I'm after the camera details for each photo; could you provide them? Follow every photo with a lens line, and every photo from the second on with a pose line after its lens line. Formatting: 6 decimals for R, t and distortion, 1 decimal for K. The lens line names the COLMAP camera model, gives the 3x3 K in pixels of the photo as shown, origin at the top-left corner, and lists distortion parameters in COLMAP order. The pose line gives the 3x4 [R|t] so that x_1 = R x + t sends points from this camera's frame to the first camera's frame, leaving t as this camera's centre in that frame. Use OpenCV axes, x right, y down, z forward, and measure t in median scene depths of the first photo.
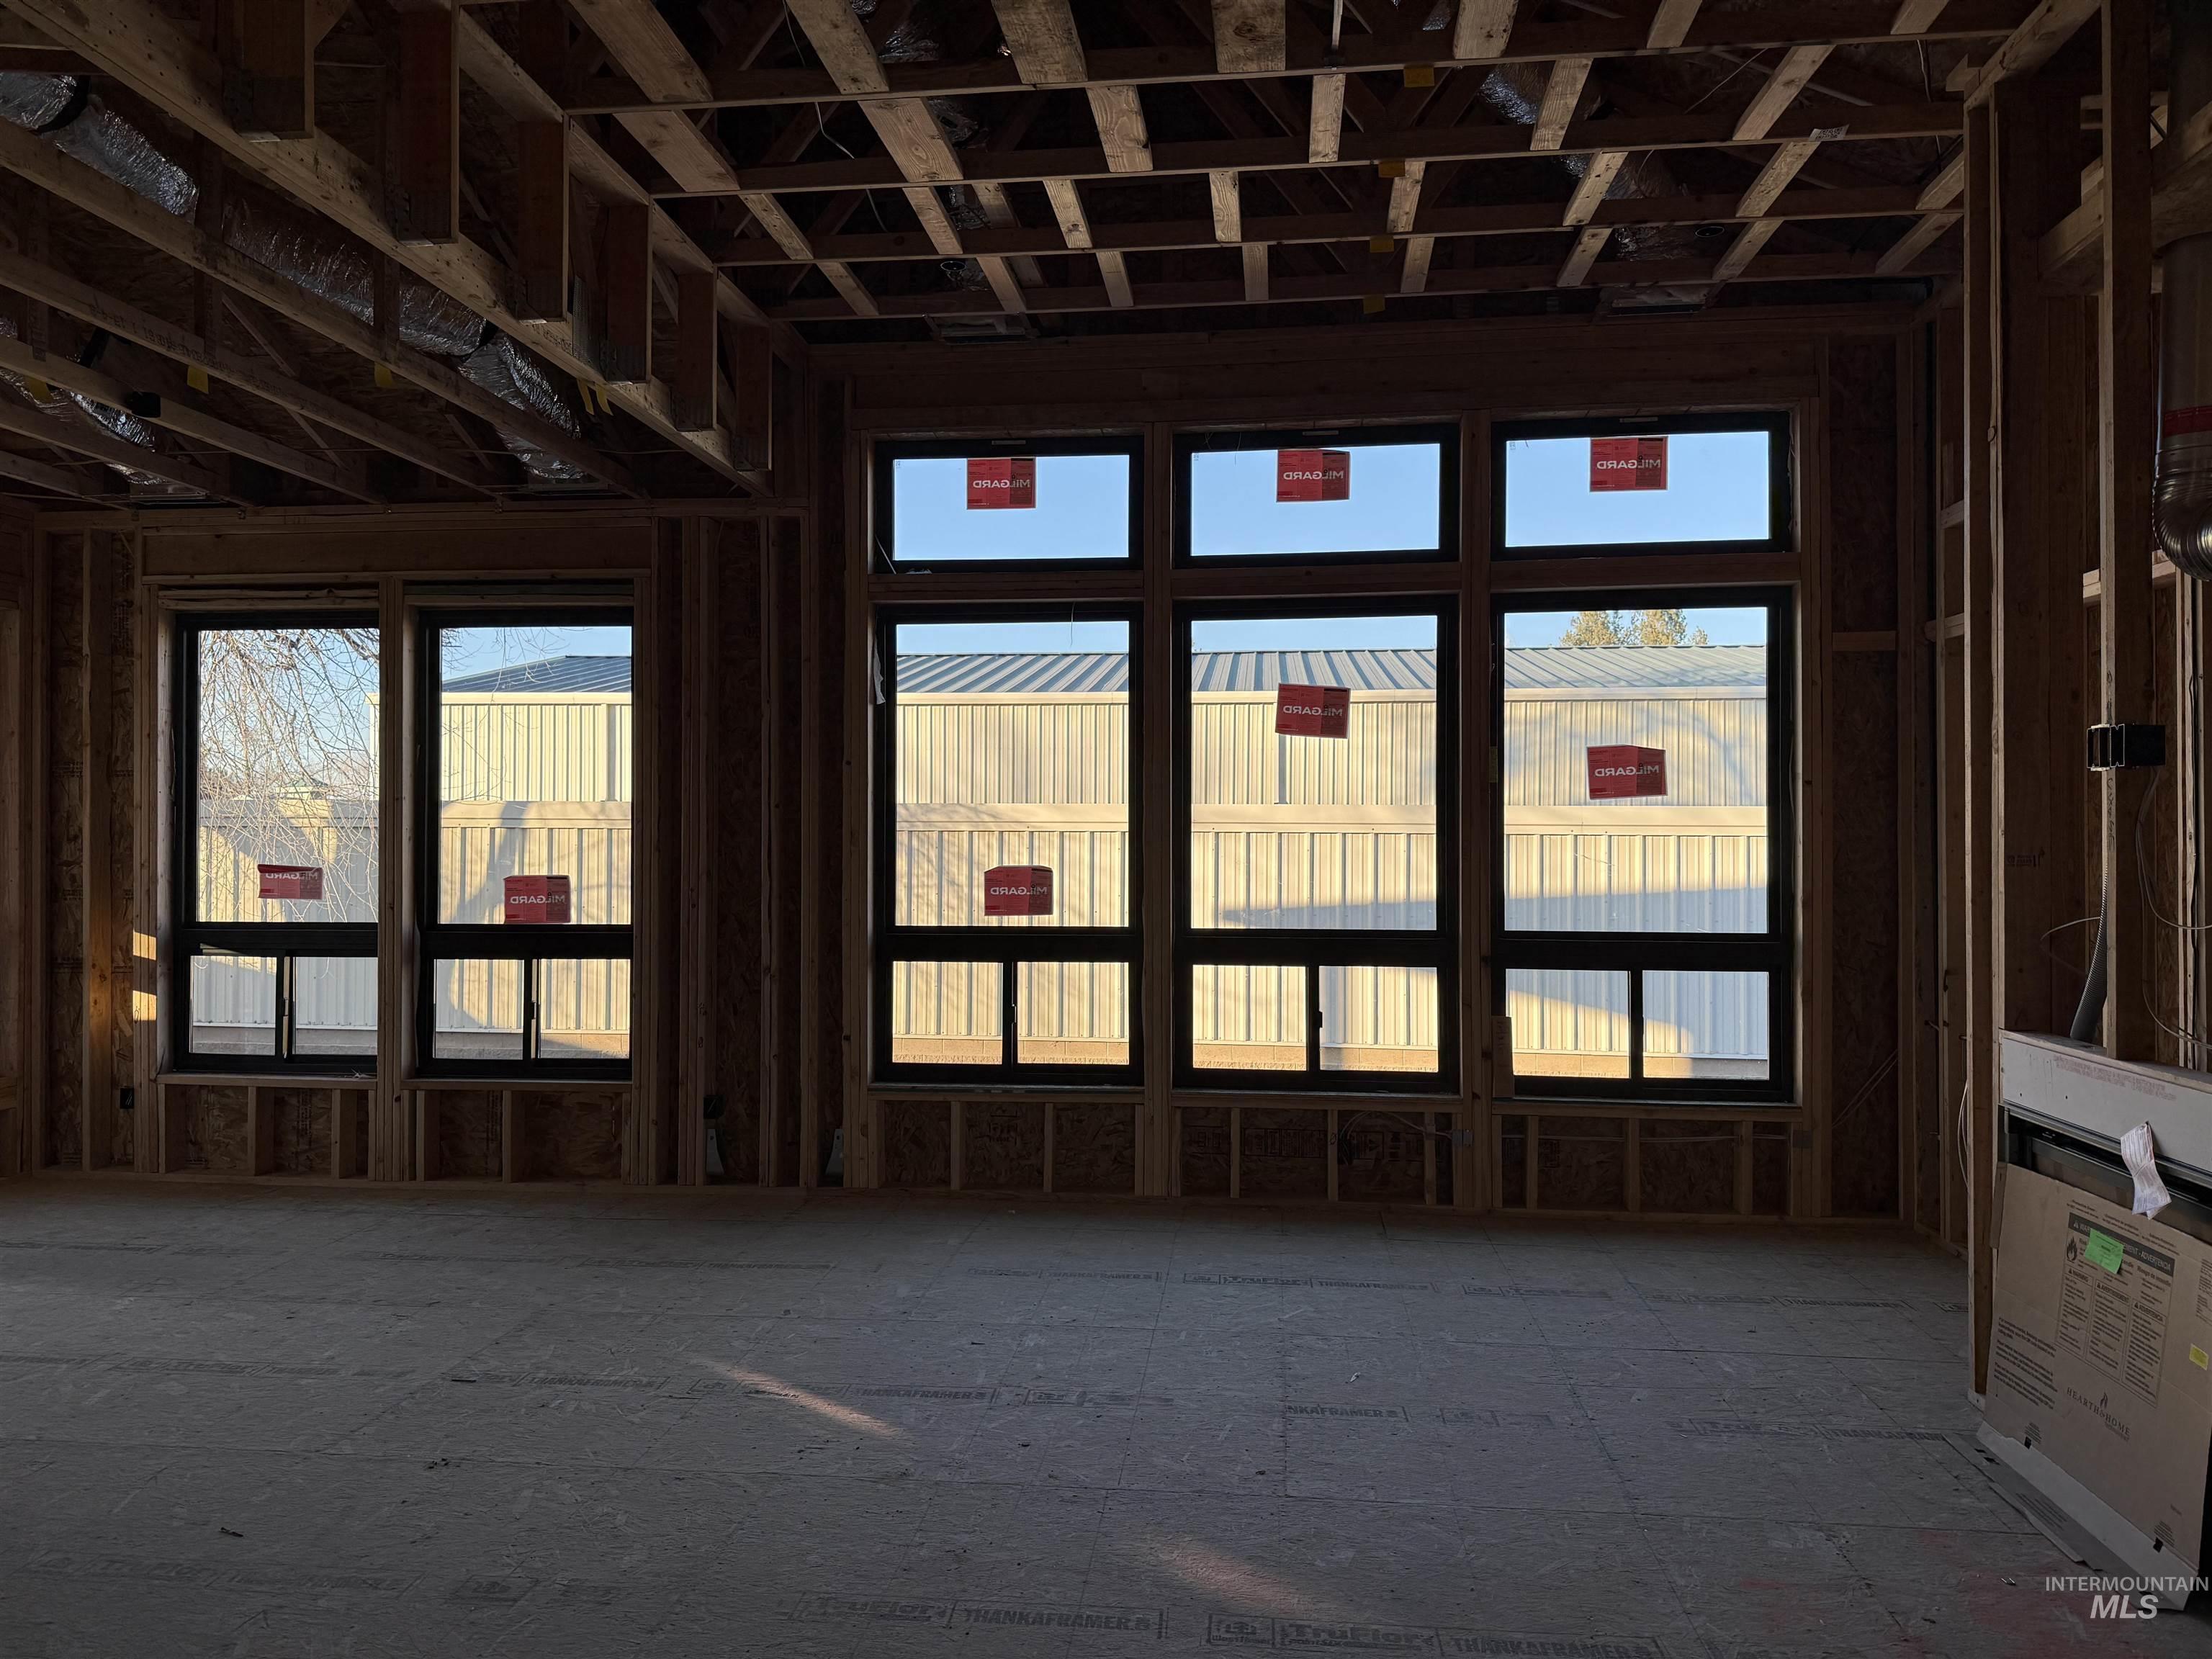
lens RADIAL K [[1641.9, 0, 1208.3], [0, 1641.9, 826.8], [0, 0, 1]] dist [0.001778, 0.000379]
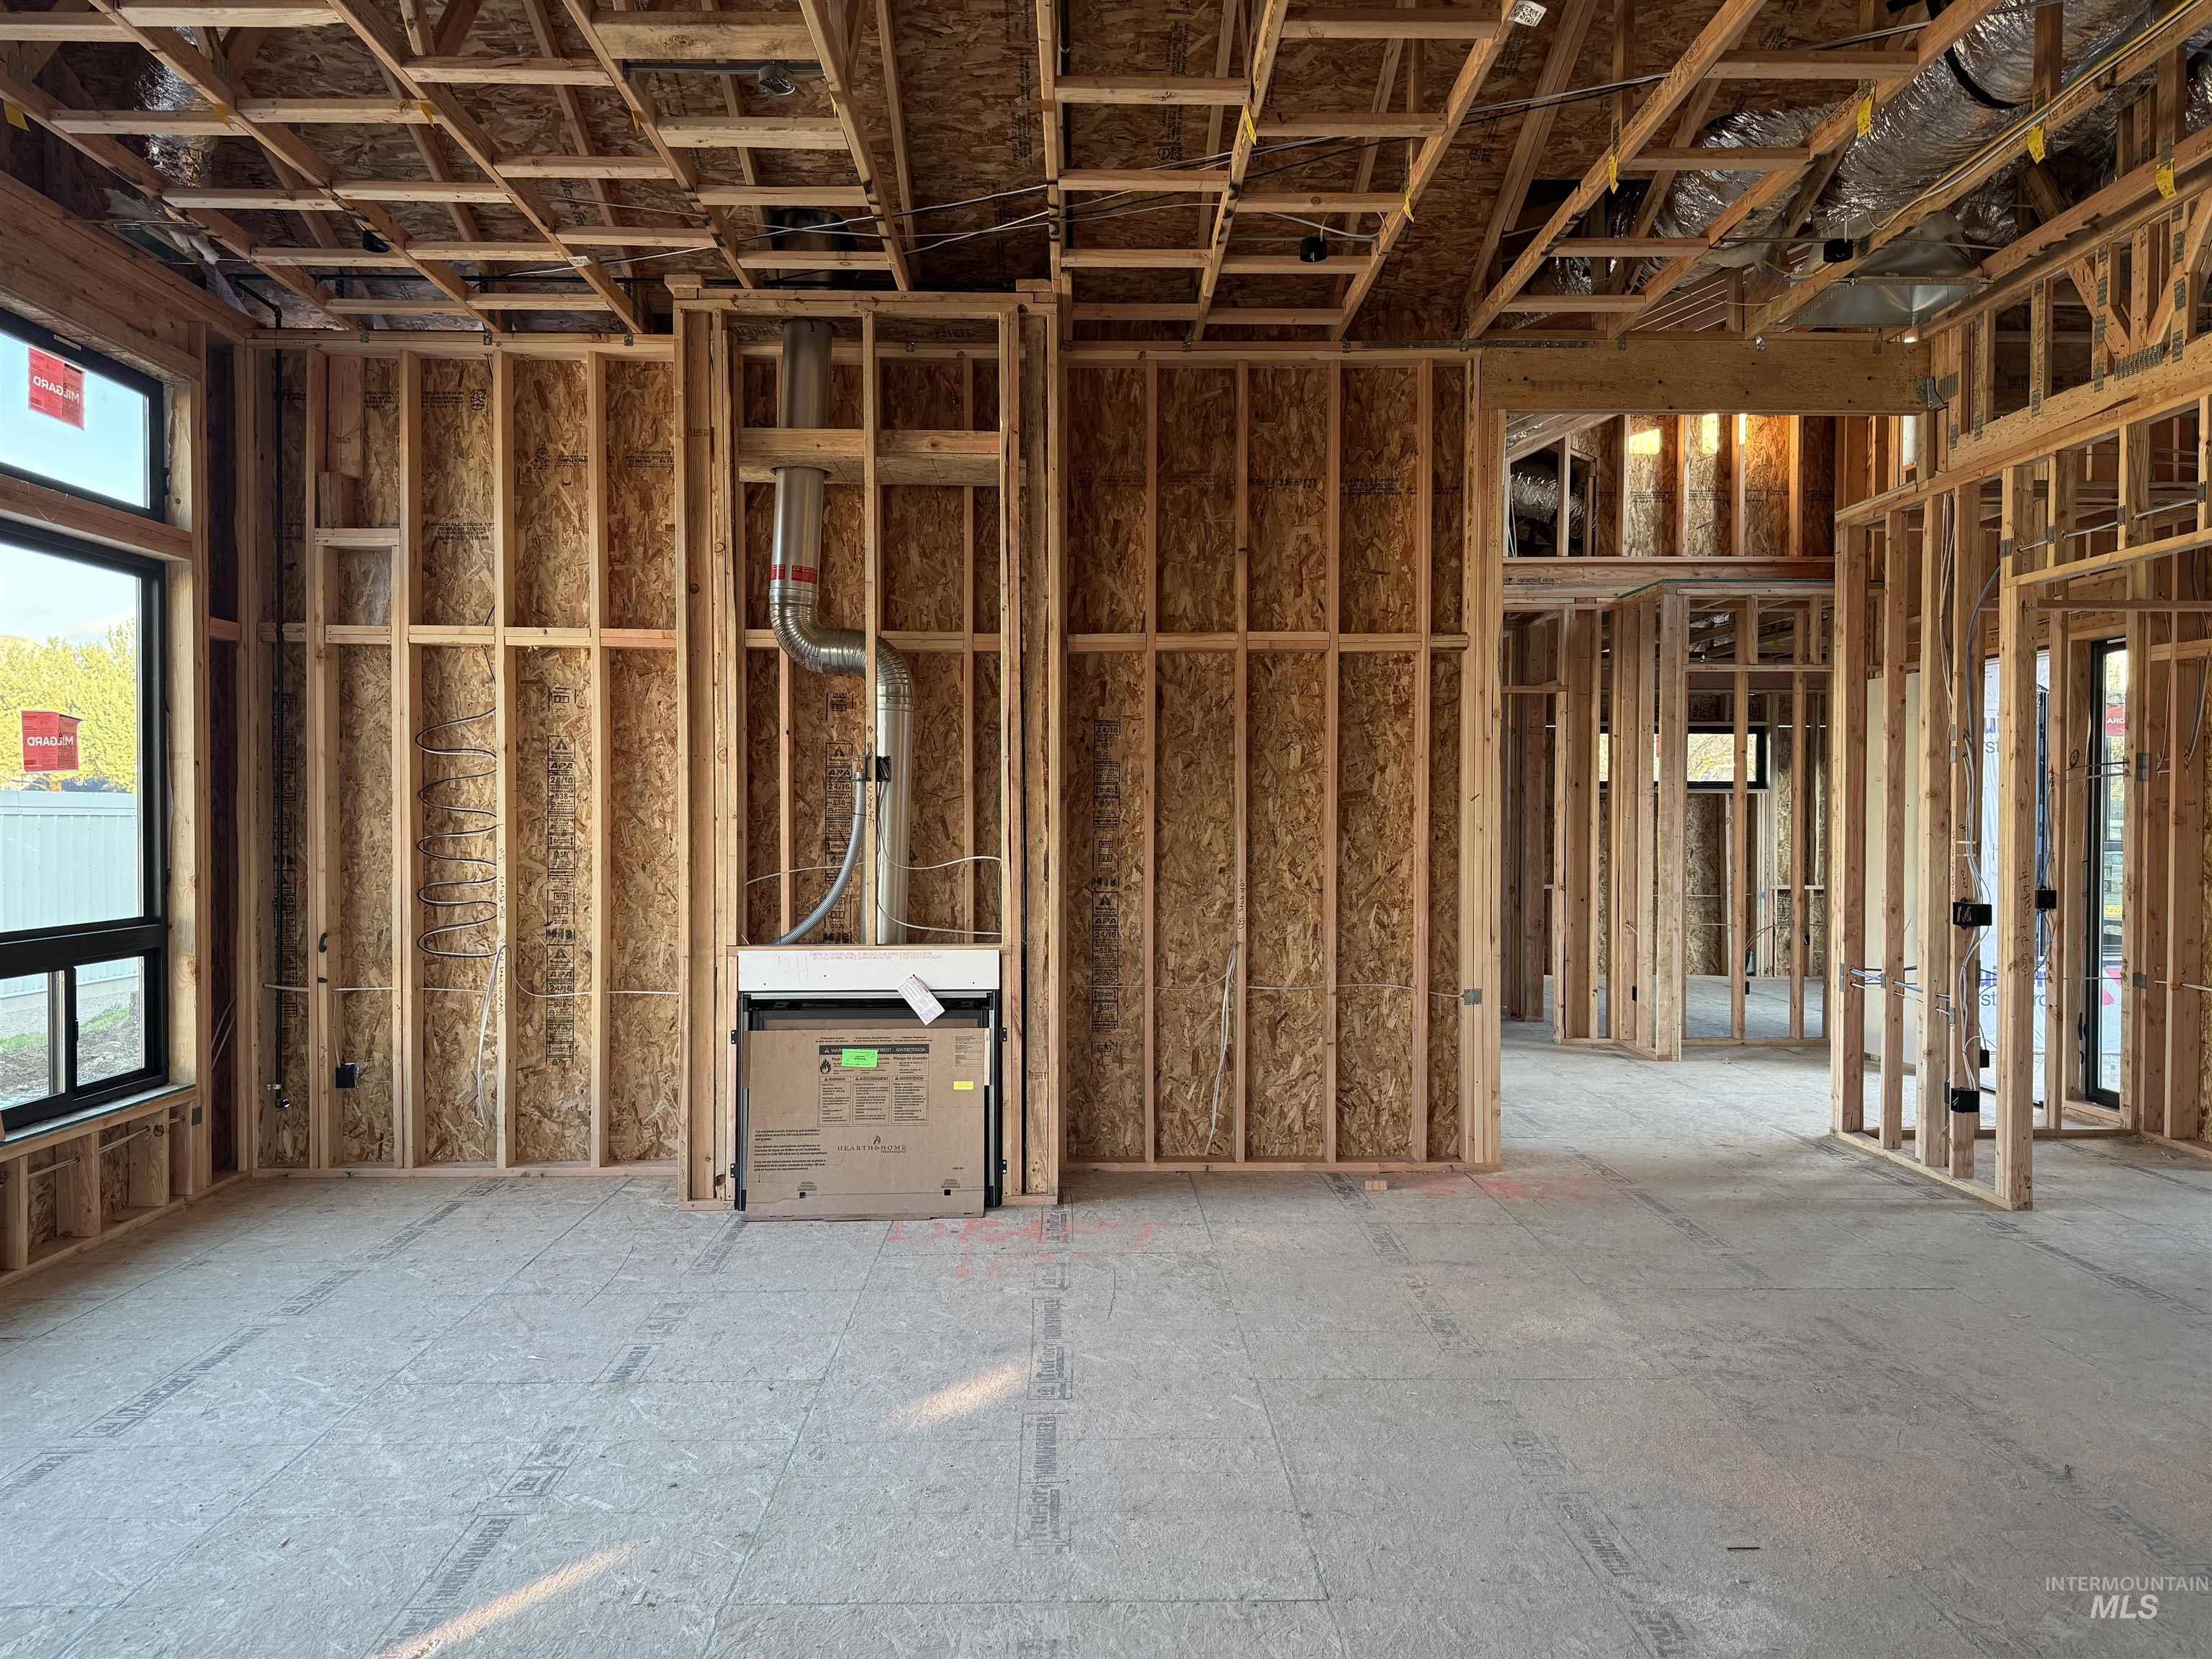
lens RADIAL K [[1559.0, 0, 1106.0], [0, 1559.0, 829.5], [0, 0, 1]] dist [0.002977, -0.003321]
pose [[-0.125987, -0.020223, 0.991826, -0.826379], [-0.009247, 0.999773, 0.019210, -0.011379], [-0.991989, -0.006751, -0.126145, 0.712667]]
